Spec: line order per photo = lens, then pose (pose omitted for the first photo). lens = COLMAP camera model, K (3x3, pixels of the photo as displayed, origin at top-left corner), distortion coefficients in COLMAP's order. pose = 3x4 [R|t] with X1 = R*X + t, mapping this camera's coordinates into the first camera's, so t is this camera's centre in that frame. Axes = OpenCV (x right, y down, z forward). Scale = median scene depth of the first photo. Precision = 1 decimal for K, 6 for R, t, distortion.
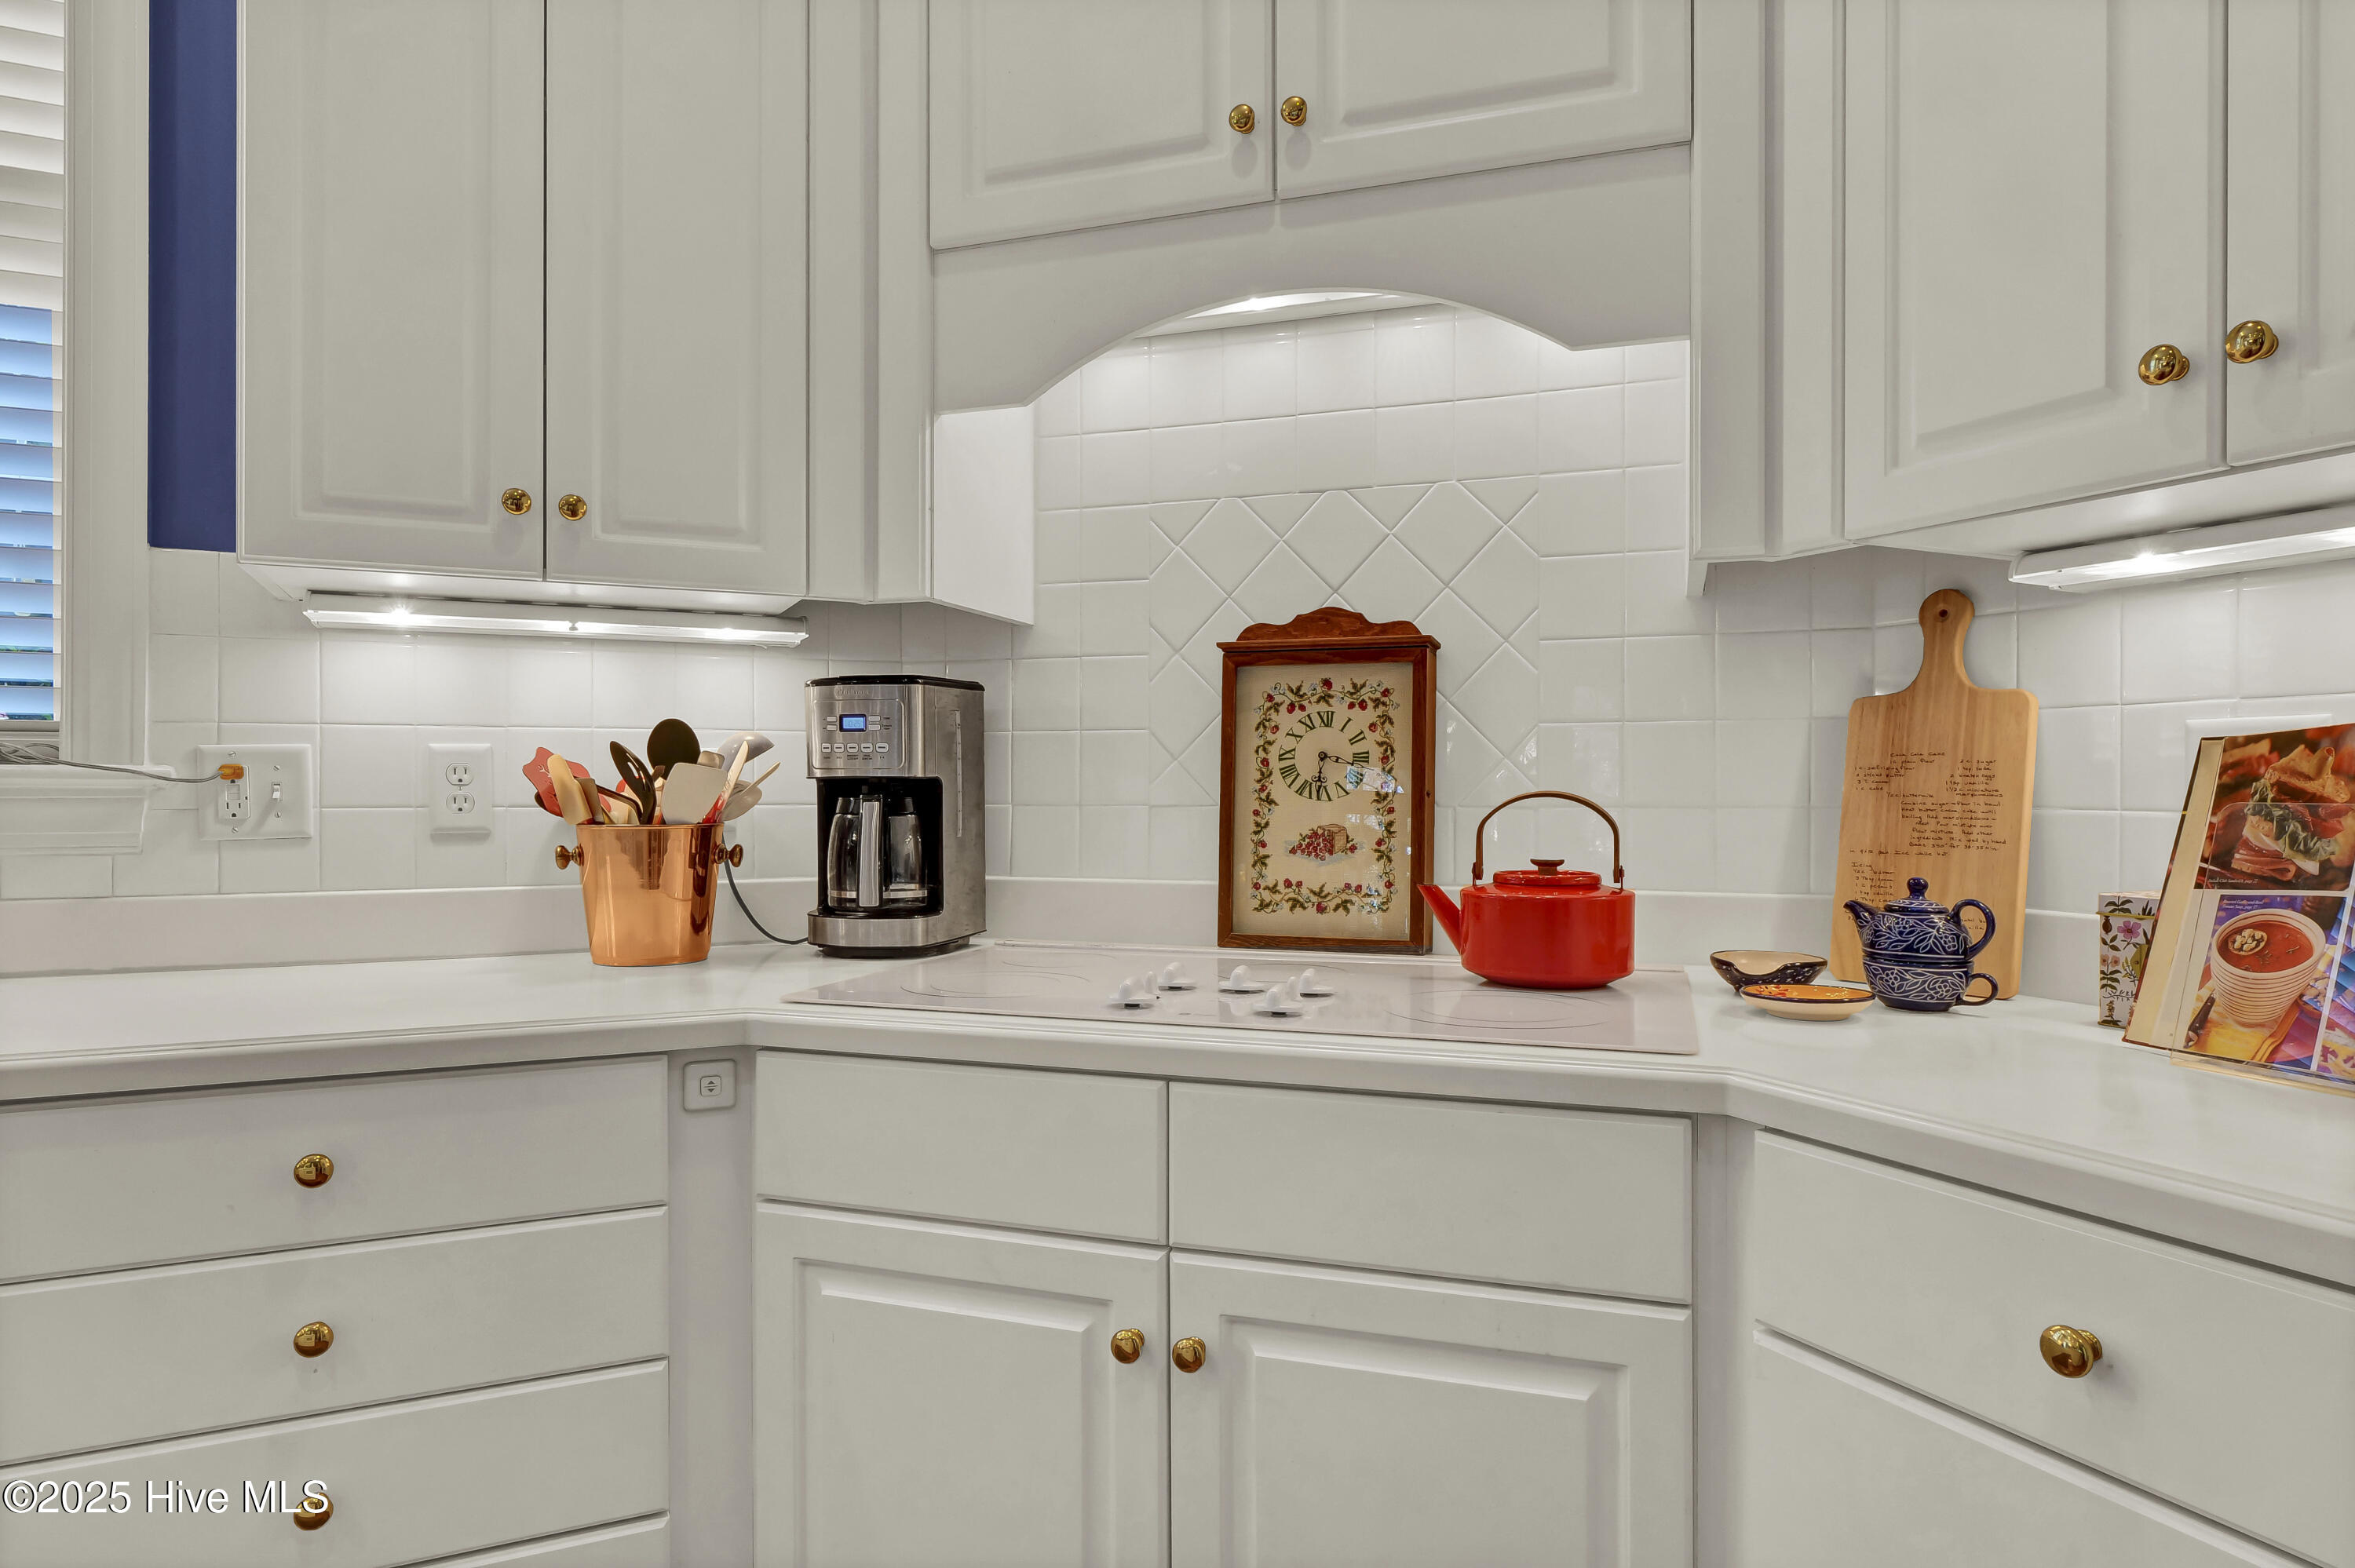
lens RADIAL K [[1384.6, 0, 1184.2], [0, 1384.6, 789.9], [0, 0, 1]] dist [-0.001755, -0.000529]
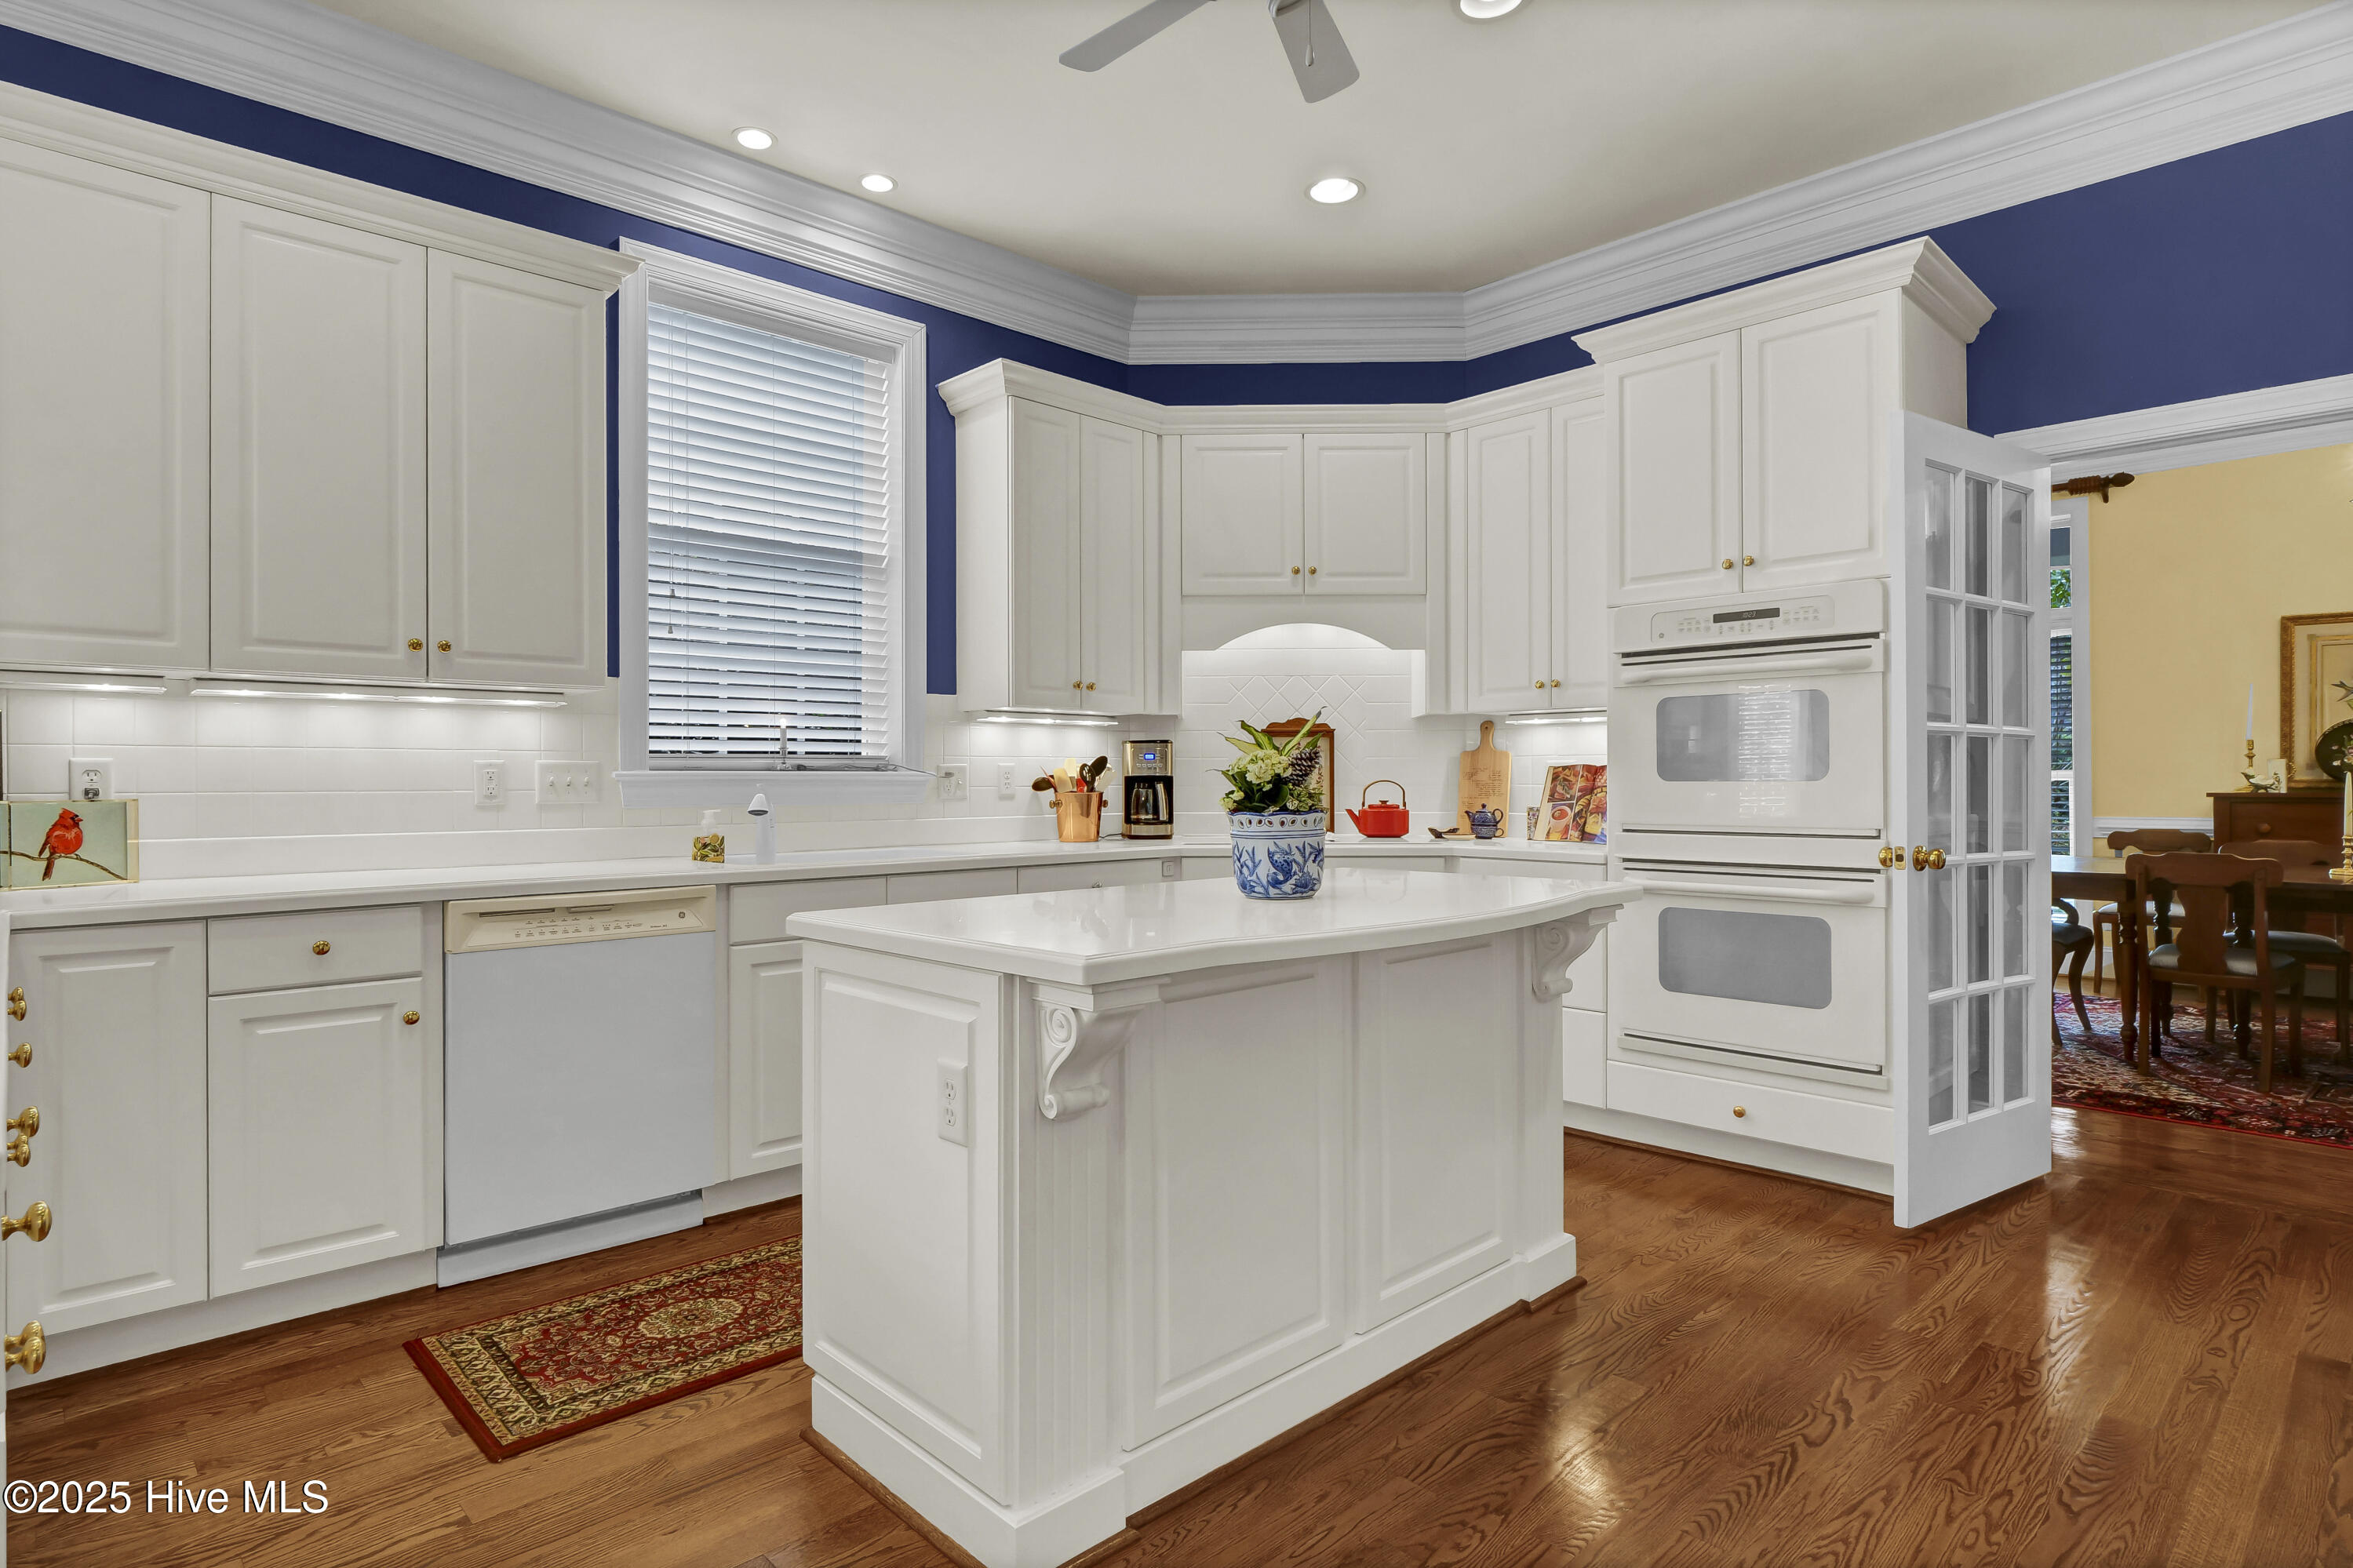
lens RADIAL K [[1224.6, 0, 1177.4], [0, 1224.6, 774.3], [0, 0, 1]] dist [-0.013500, -0.000629]
pose [[0.949825, -0.001153, 0.312781, -1.025714], [0.002437, 0.999990, -0.003715, -0.002480], [-0.312773, 0.004291, 0.949818, -1.491599]]
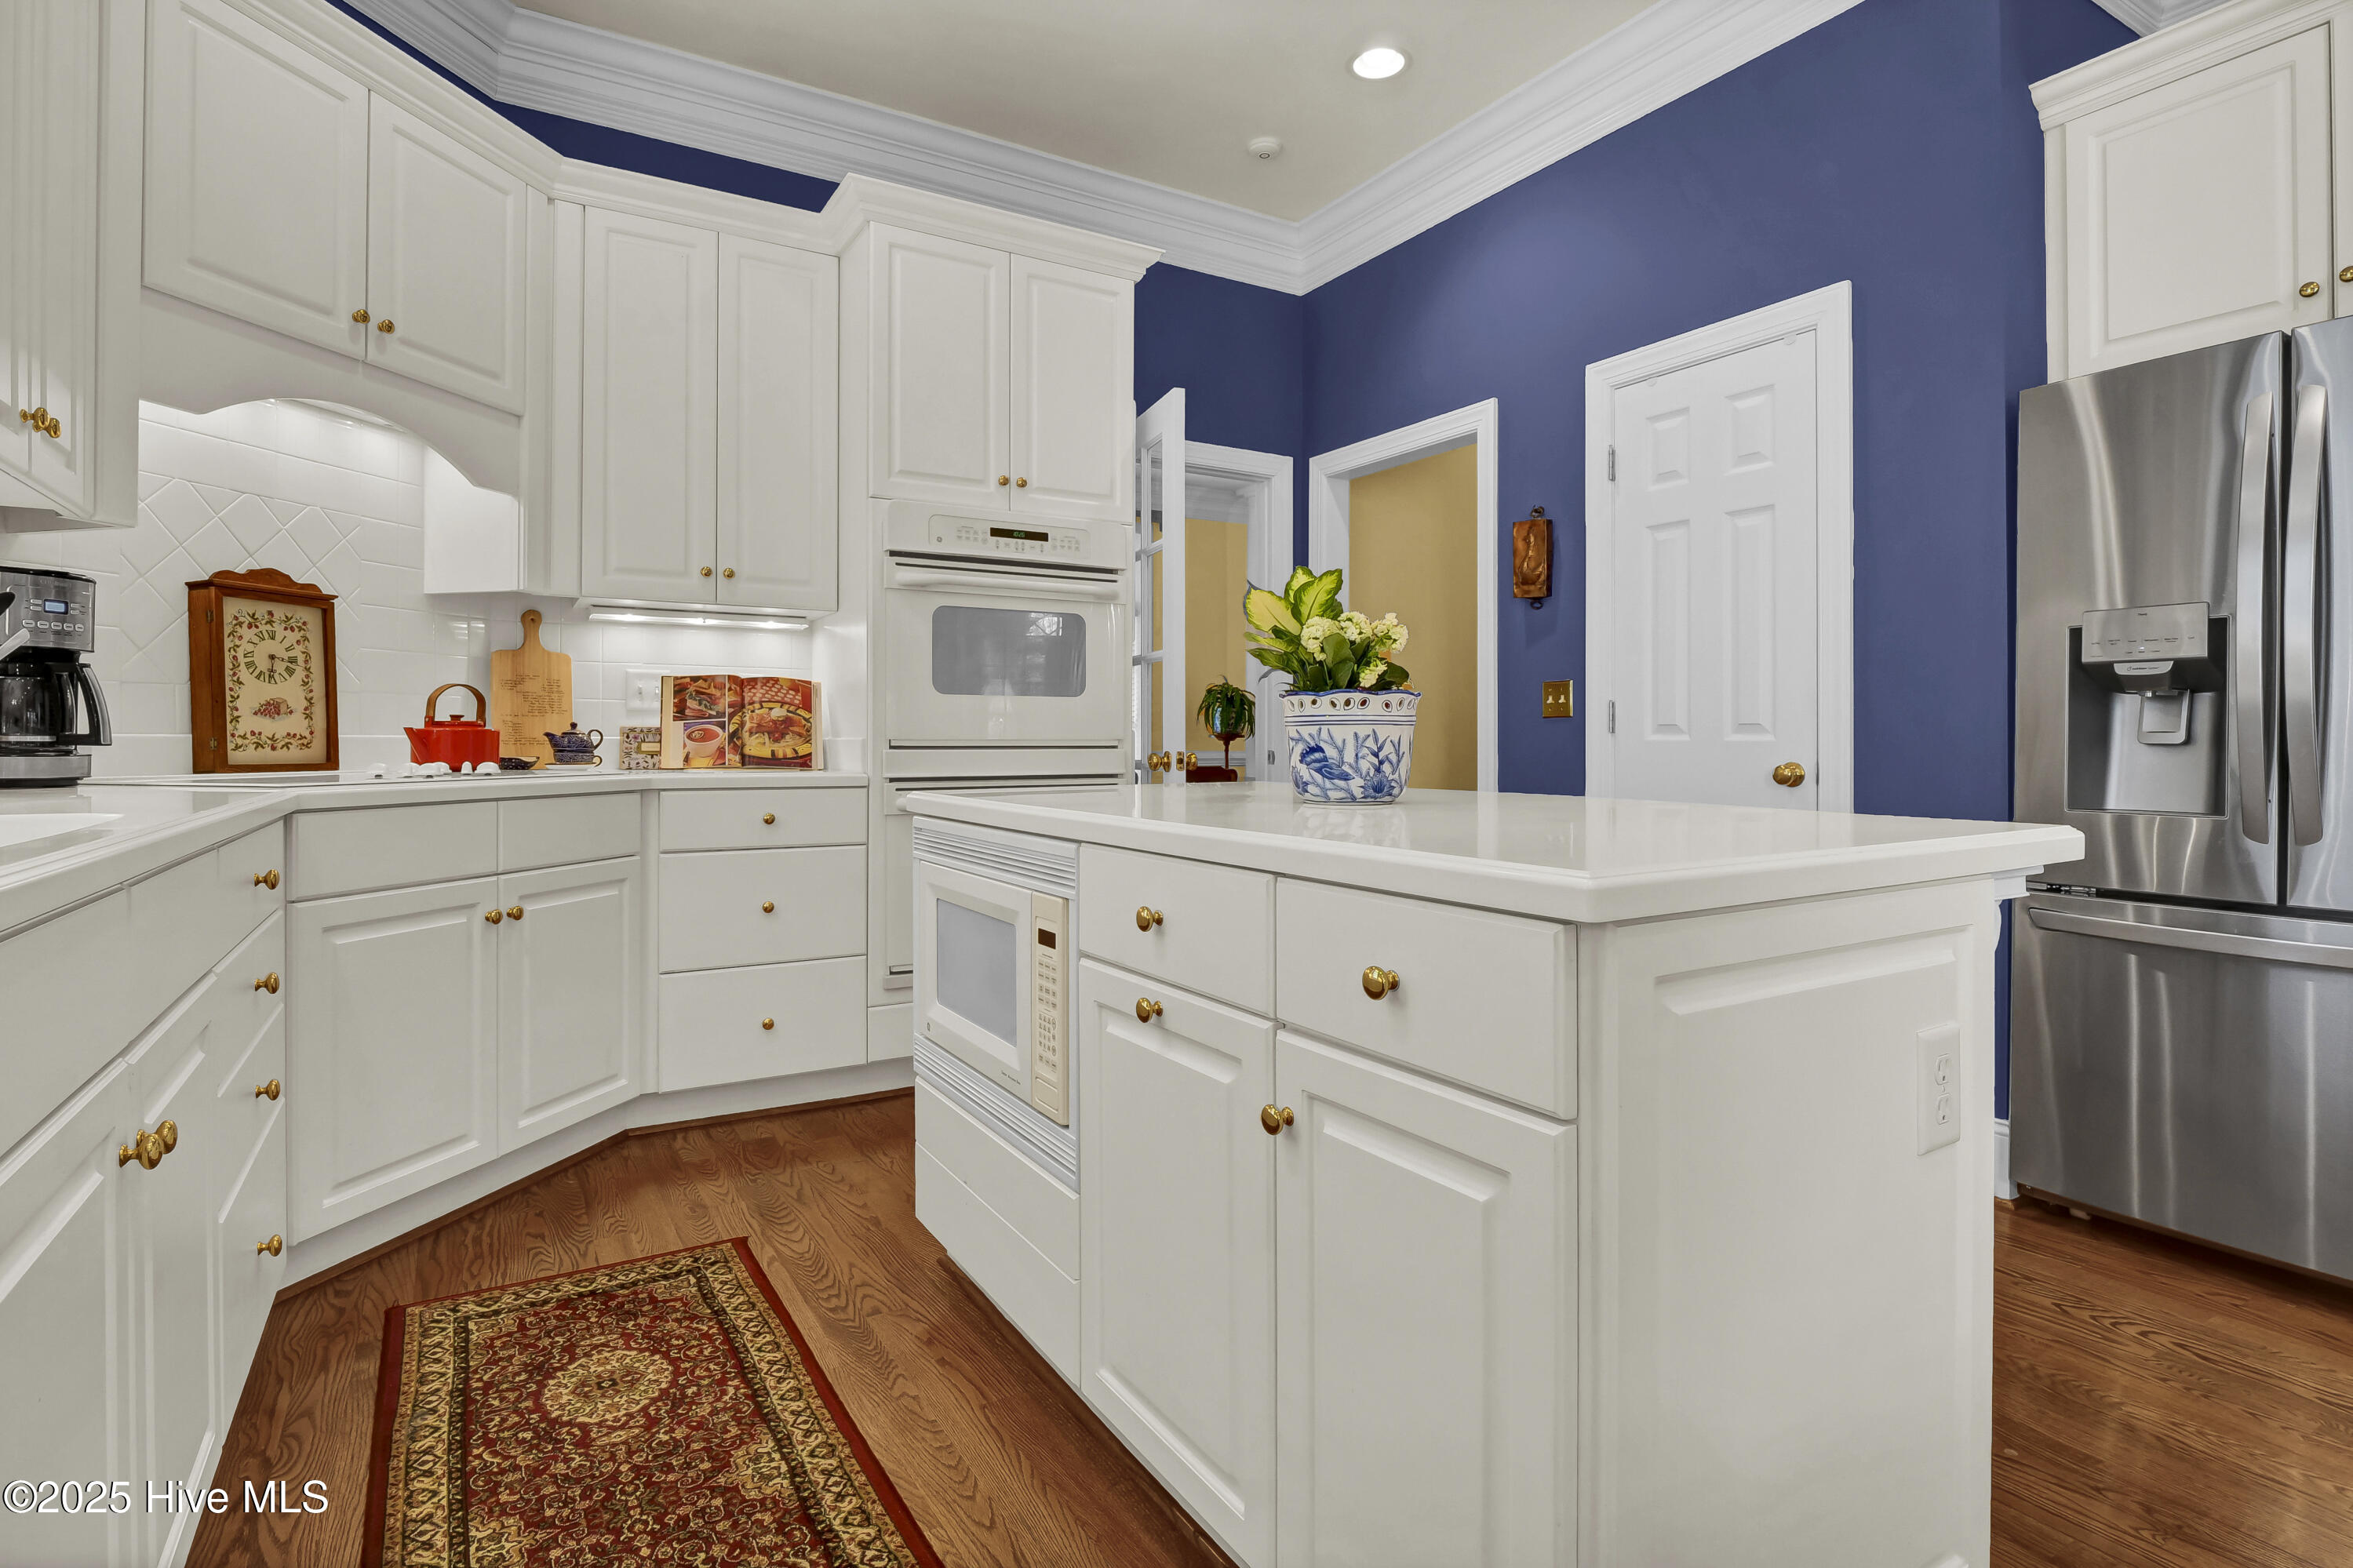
lens RADIAL K [[1181.9, 0, 1170.4], [0, 1181.9, 736.0], [0, 0, 1]] dist [-0.004342, -0.000354]
pose [[-0.094772, 0.002890, 0.995495, -1.521678], [-0.003249, 0.999990, -0.003212, 0.077325], [-0.995494, -0.003539, -0.094761, 0.055474]]
